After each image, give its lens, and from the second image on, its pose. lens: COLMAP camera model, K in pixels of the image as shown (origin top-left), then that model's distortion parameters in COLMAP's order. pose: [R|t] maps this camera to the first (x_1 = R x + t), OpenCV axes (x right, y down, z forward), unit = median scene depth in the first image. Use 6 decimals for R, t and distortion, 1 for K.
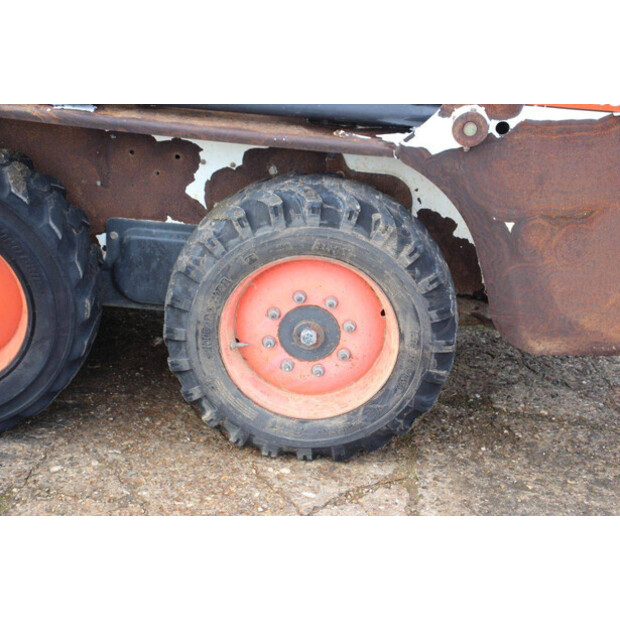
lens RADIAL K [[1320.3, 0, 310.0], [0, 1320.3, 310.0], [0, 0, 1]] dist [0.333211, 0.315913]
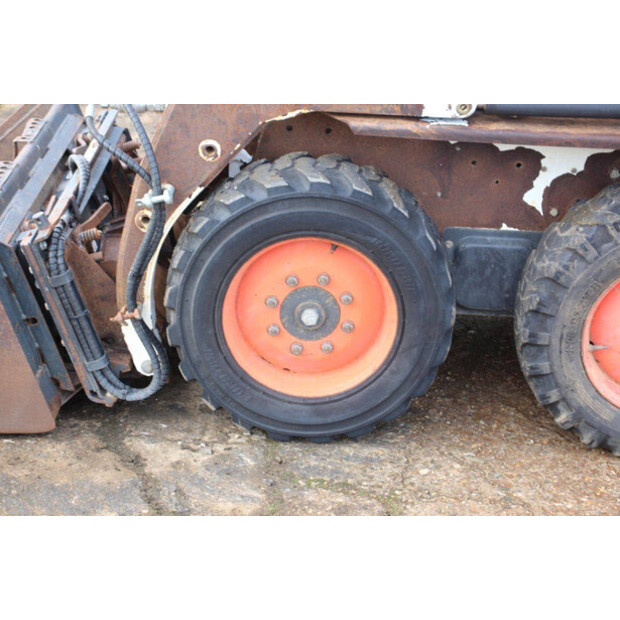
lens RADIAL K [[1320.3, 0, 310.0], [0, 1320.3, 310.0], [0, 0, 1]] dist [0.333211, 0.315913]
pose [[0.999313, -0.030394, 0.021199, -0.293838], [0.030380, 0.999538, 0.000981, -0.010080], [-0.021219, -0.000336, 0.999775, -0.024162]]
